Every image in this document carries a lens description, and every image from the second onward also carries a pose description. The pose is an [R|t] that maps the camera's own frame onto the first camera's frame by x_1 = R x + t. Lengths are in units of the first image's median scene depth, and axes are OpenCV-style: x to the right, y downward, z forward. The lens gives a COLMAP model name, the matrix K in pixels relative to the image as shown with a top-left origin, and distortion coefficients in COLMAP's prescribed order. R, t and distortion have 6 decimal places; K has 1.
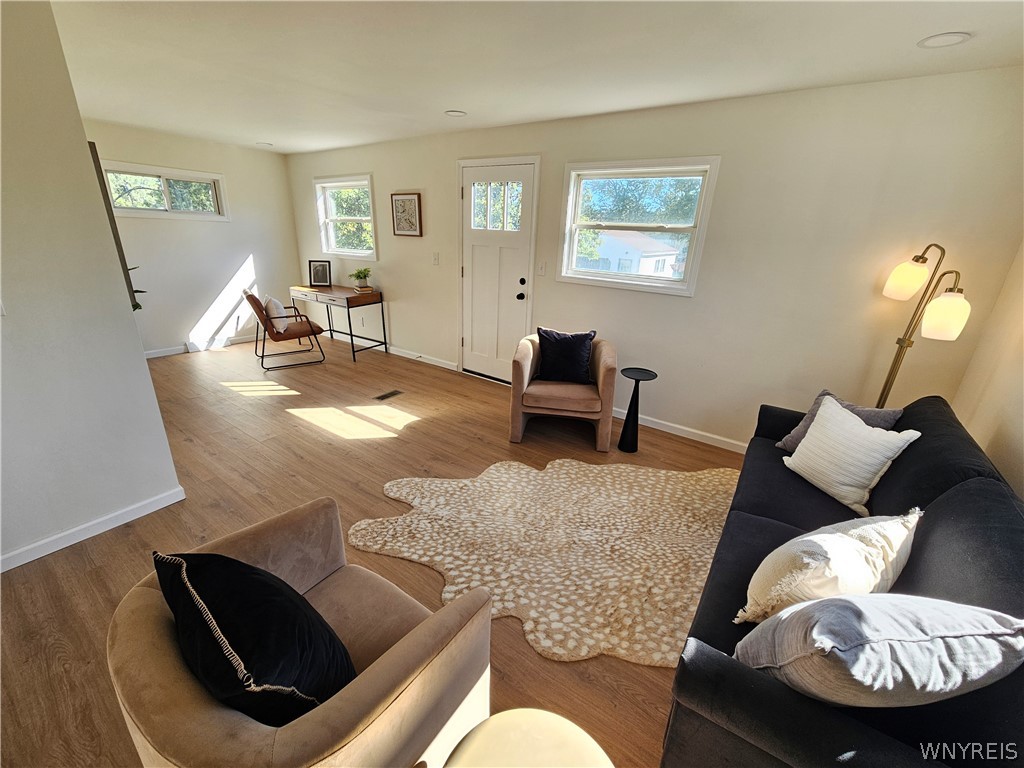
lens RADIAL K [[420.2, 0, 512.0], [0, 420.2, 384.0], [0, 0, 1]] dist [0.001745, 0.000179]
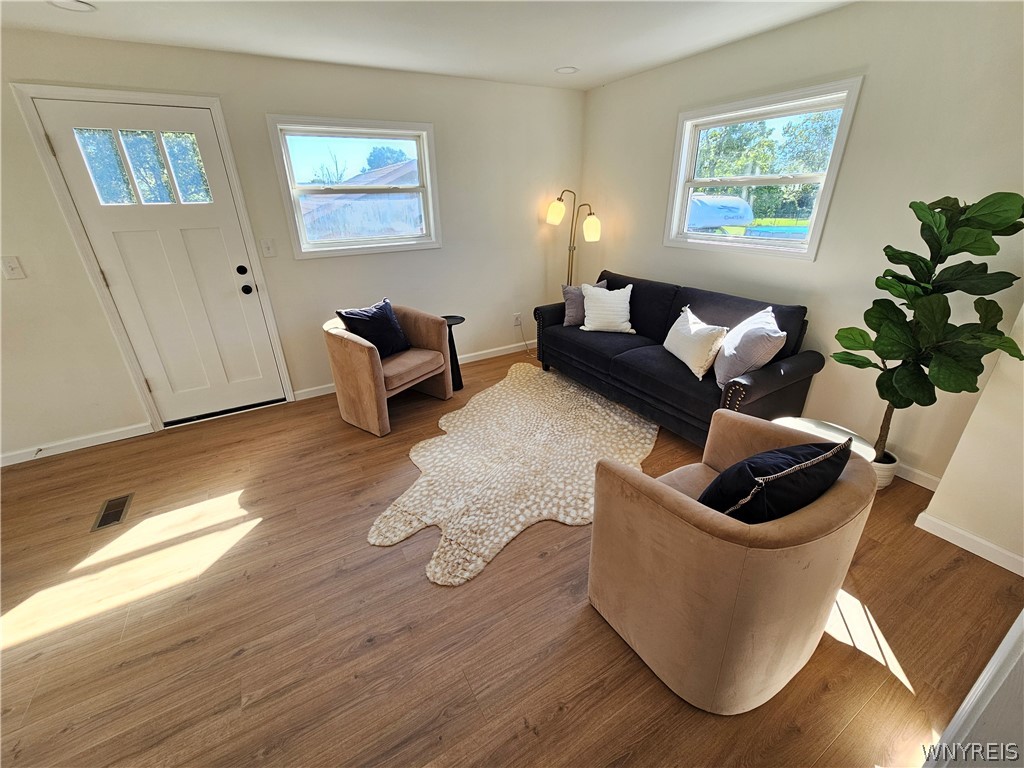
lens RADIAL K [[420.2, 0, 512.0], [0, 420.2, 384.0], [0, 0, 1]] dist [0.001745, 0.000179]
pose [[0.415524, -0.417345, 0.808185, -0.579652], [0.355472, 0.892371, 0.278055, -0.118359], [-0.837245, 0.171749, 0.519156, 0.276414]]
